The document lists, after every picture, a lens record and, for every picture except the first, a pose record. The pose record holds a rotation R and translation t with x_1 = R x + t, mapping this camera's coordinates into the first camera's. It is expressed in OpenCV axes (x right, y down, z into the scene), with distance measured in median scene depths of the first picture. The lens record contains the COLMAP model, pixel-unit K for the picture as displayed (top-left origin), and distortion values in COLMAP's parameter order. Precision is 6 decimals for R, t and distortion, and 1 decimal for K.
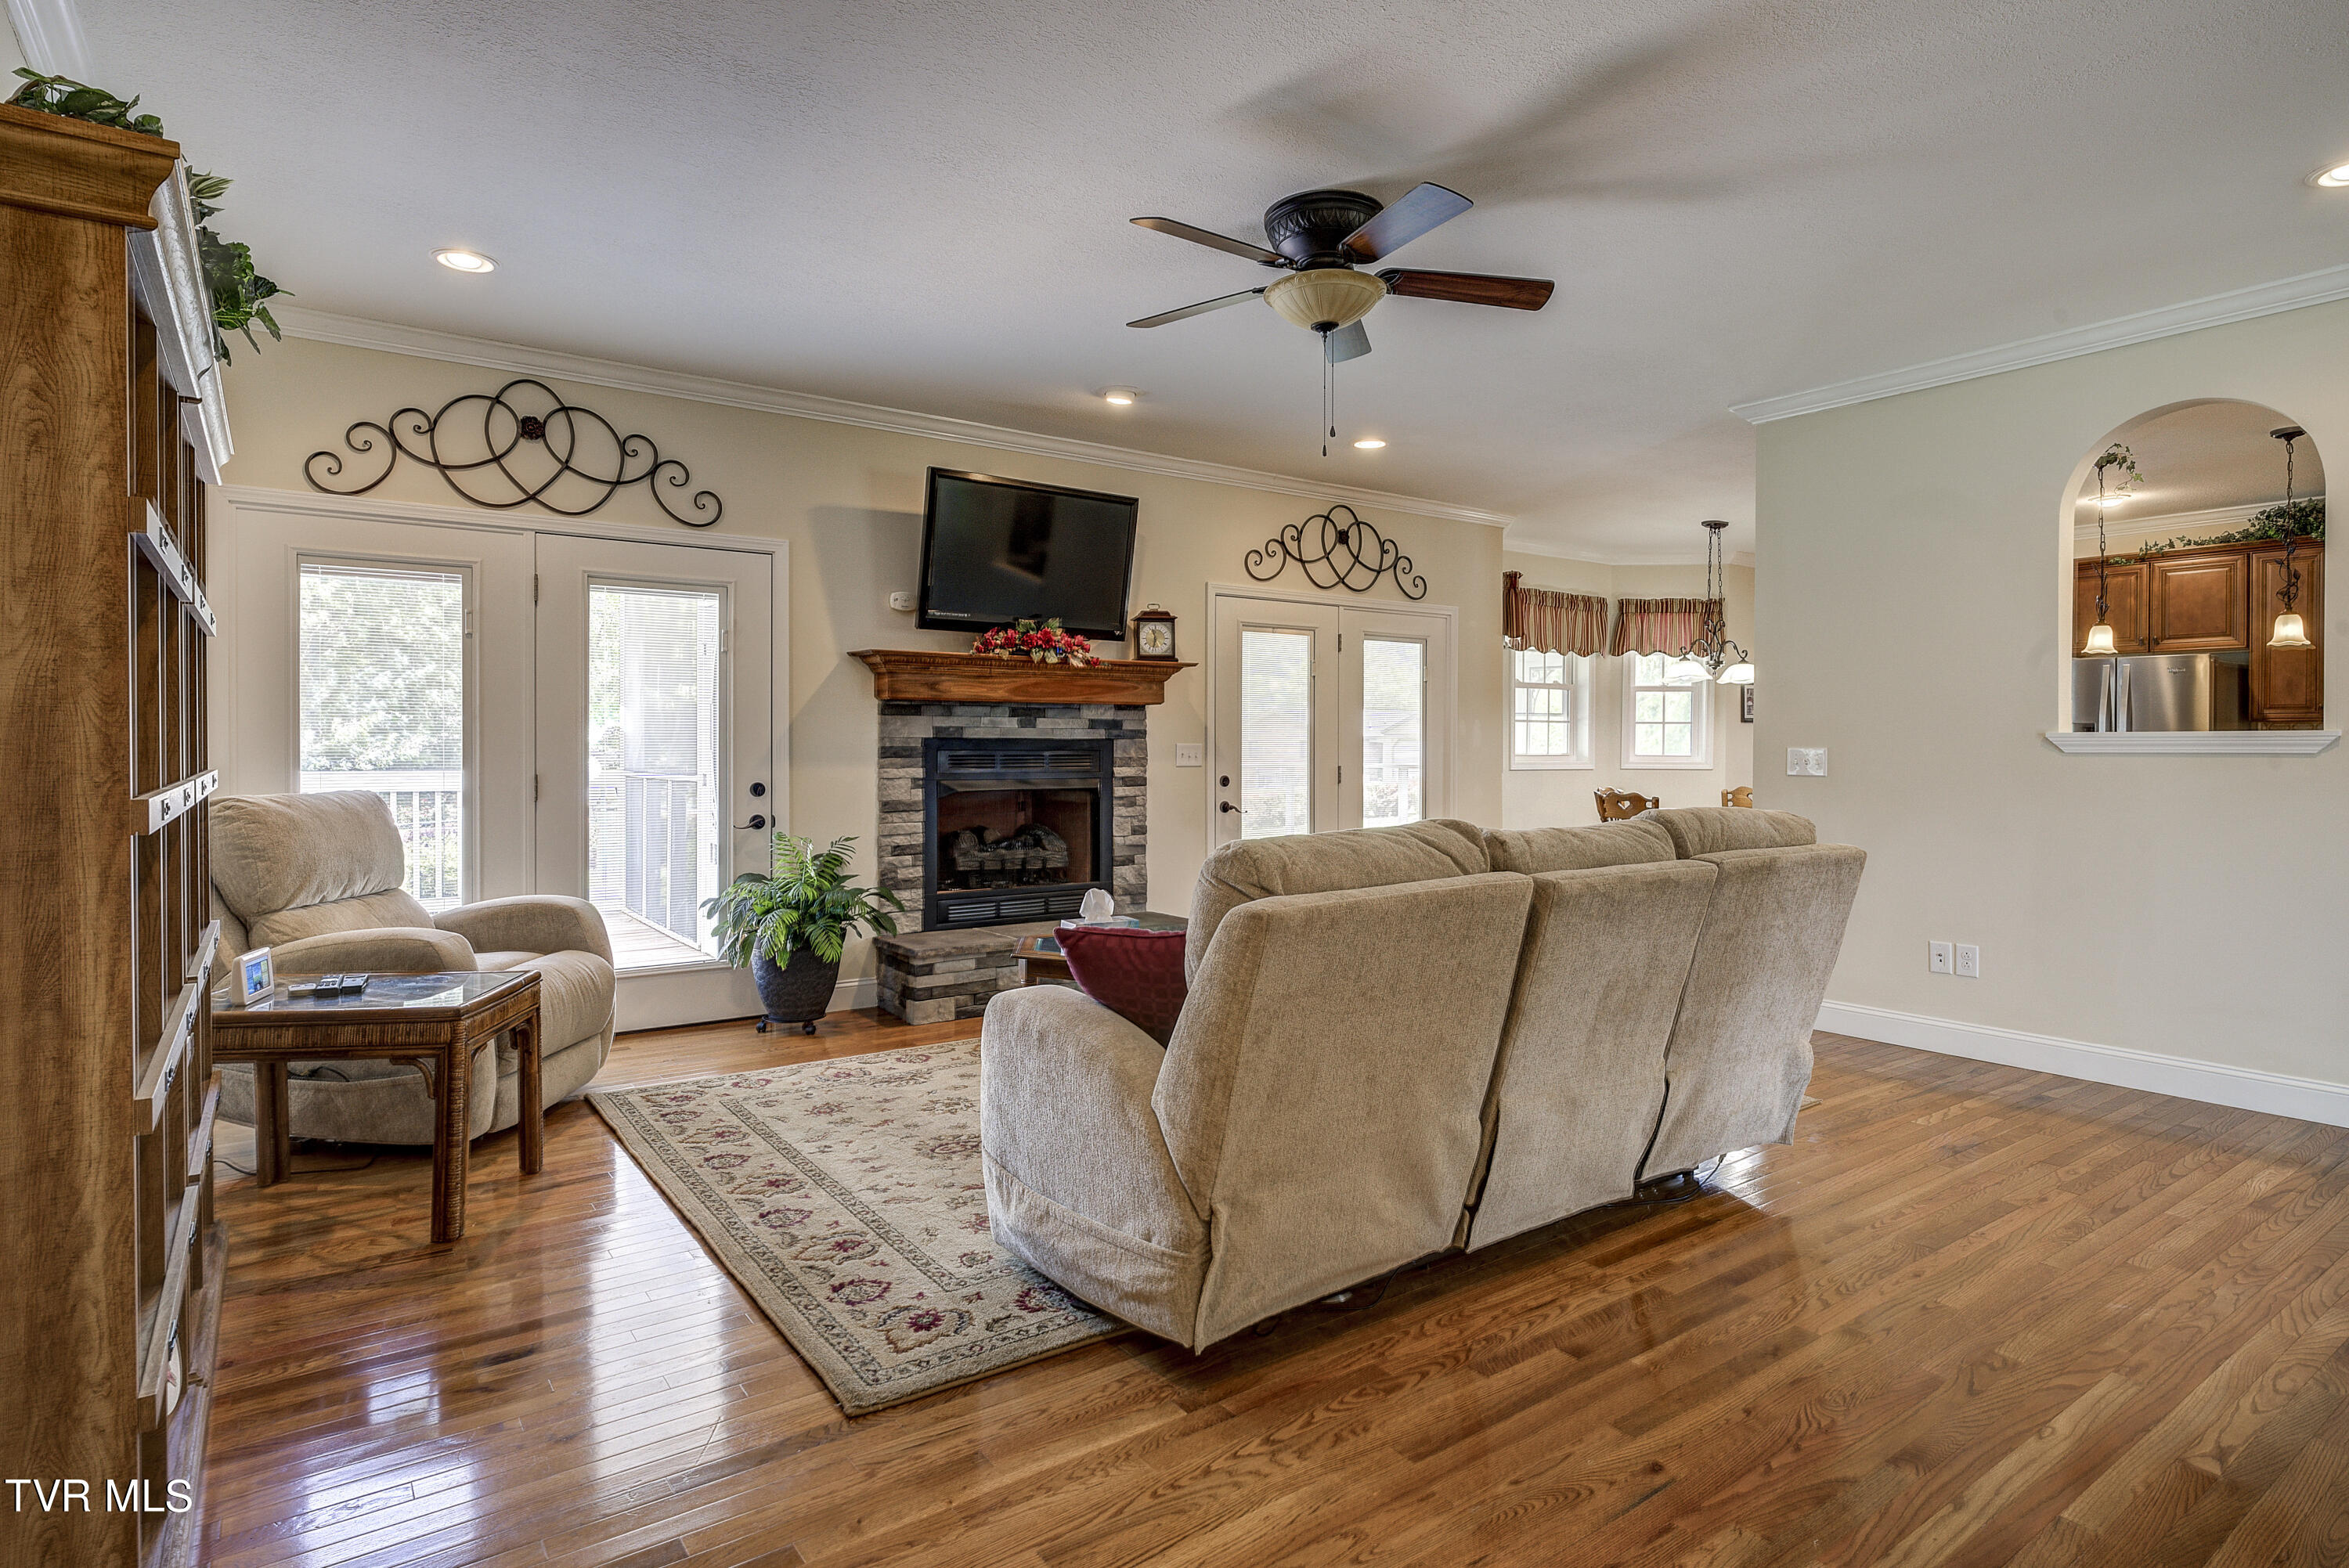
lens RADIAL K [[1244.4, 0, 1195.8], [0, 1244.4, 738.3], [0, 0, 1]] dist [0.010766, -0.004349]
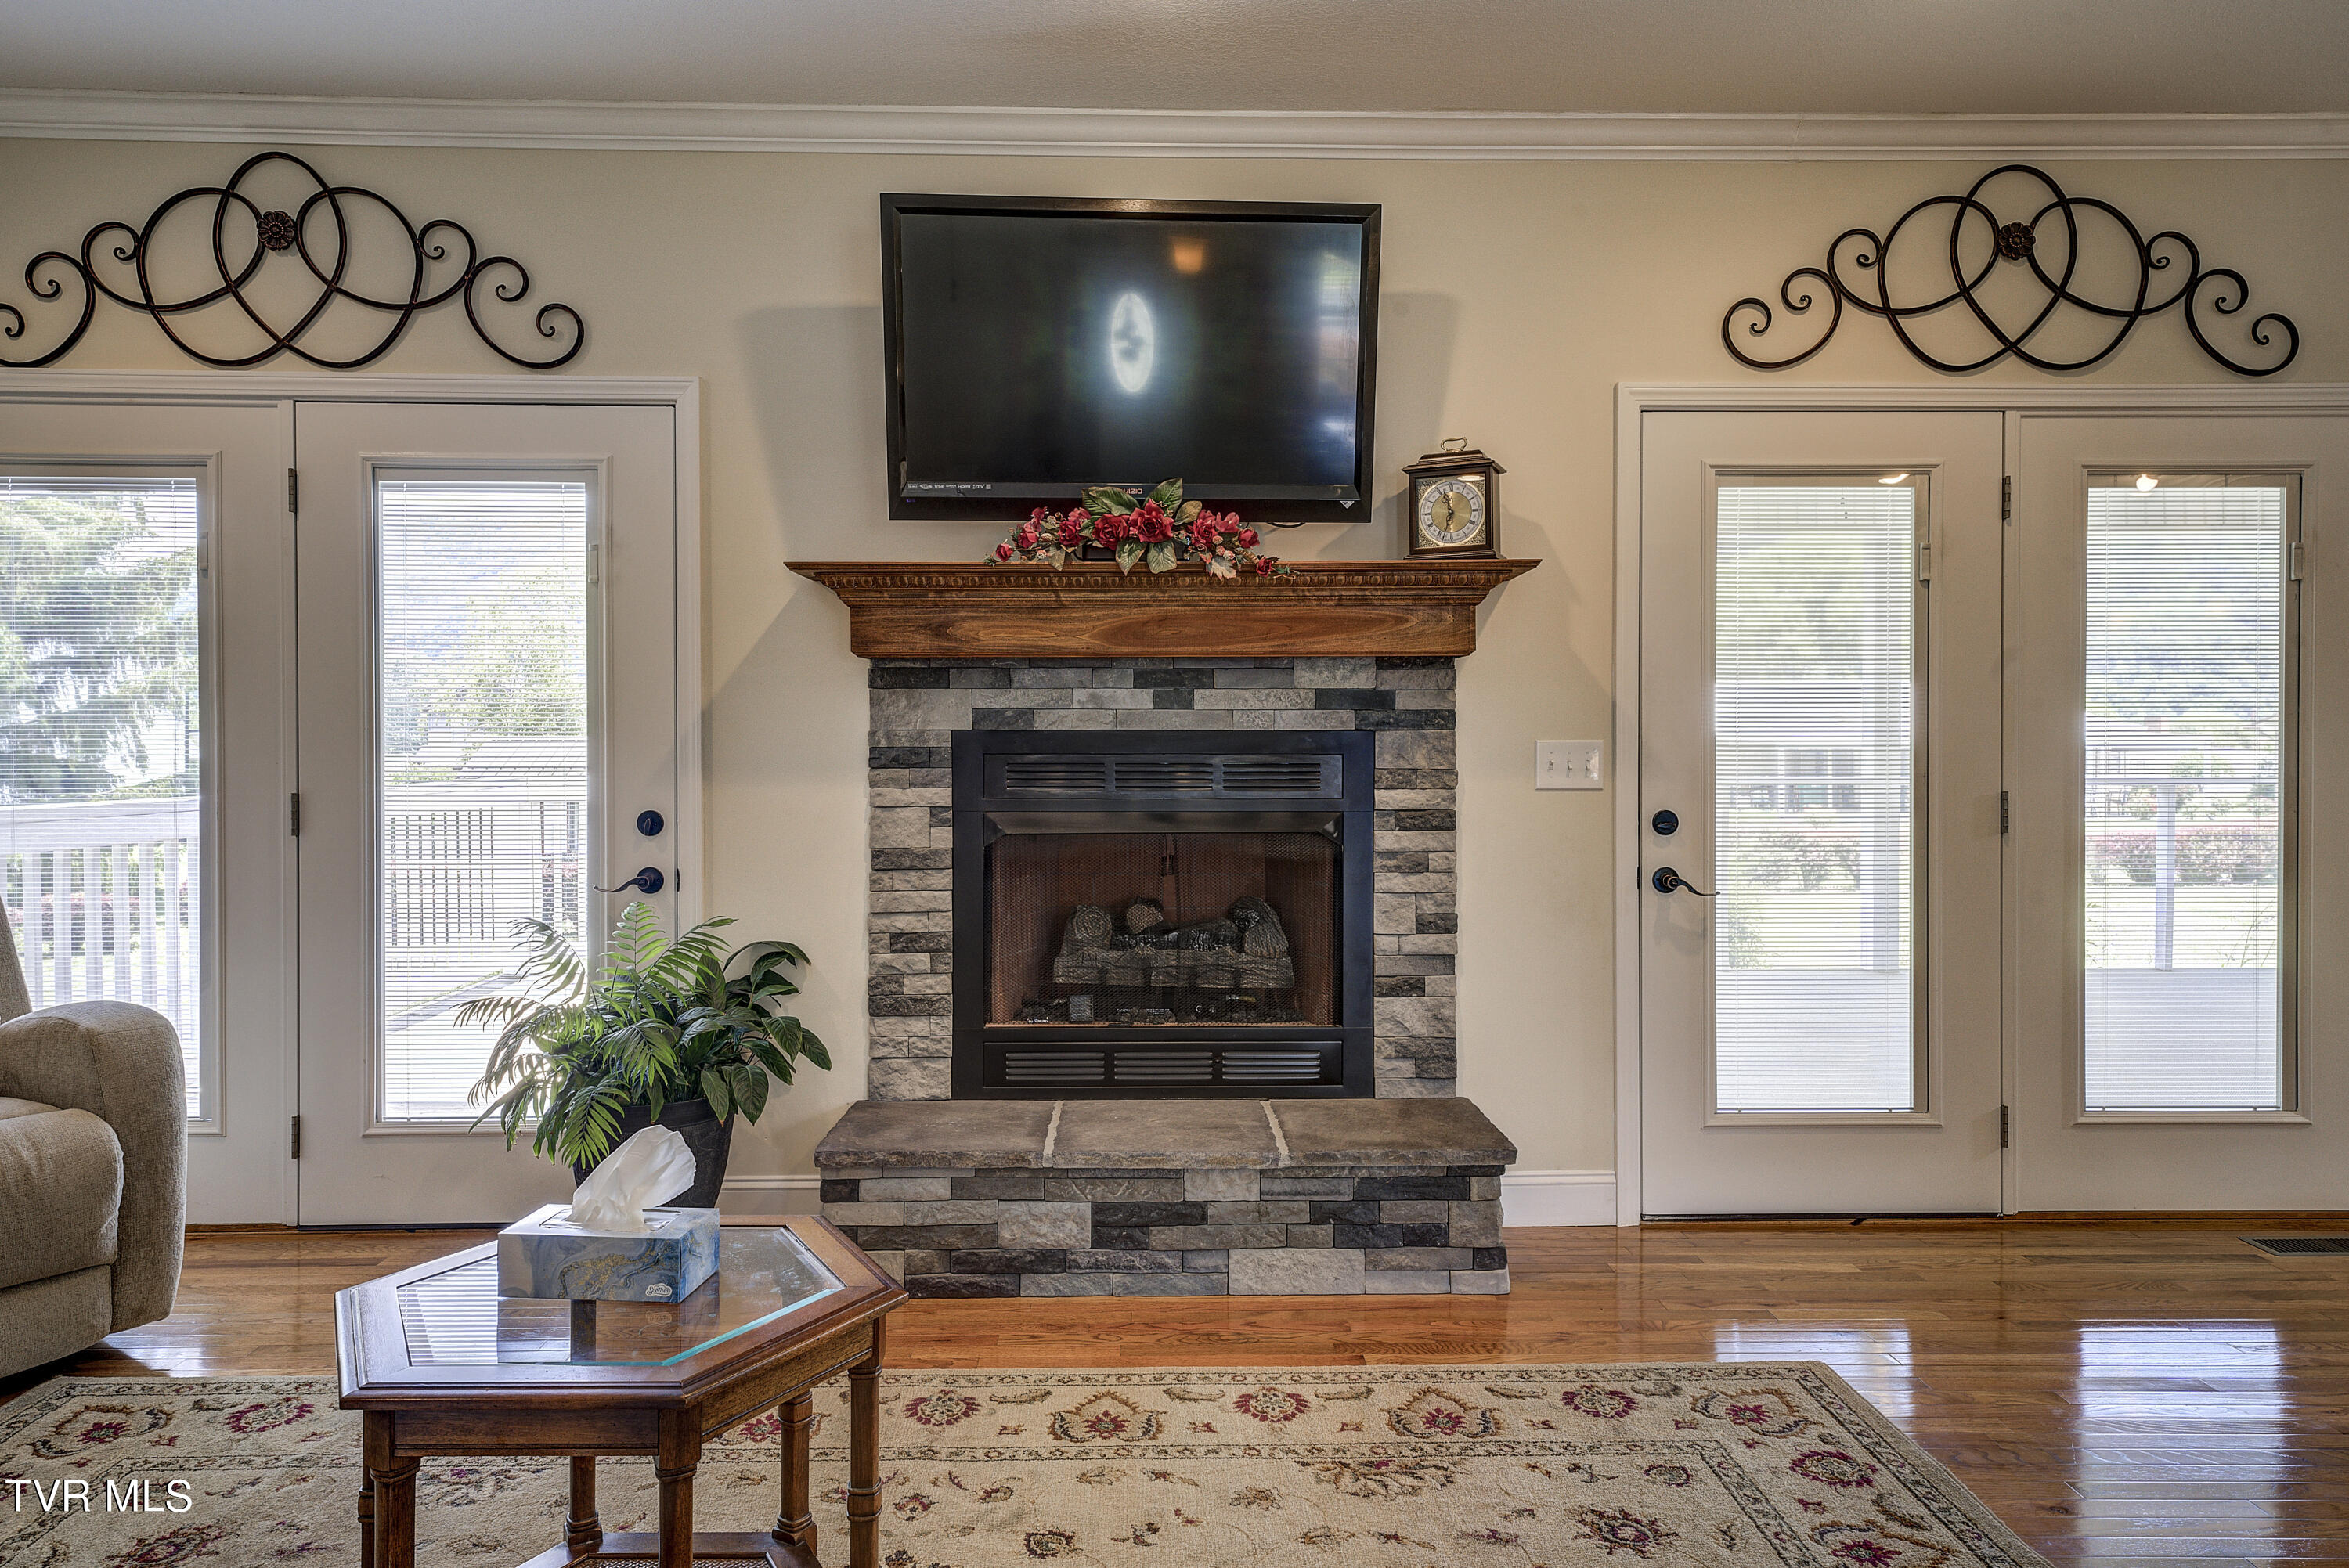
lens RADIAL K [[1576.6, 0, 1208.2], [0, 1576.6, 739.4], [0, 0, 1]] dist [0.023497, 0.001708]
pose [[0.825970, -0.000312, -0.563714, 0.236390], [0.005114, 0.999963, 0.006940, -0.000422], [0.563691, -0.008615, 0.825941, 0.493130]]
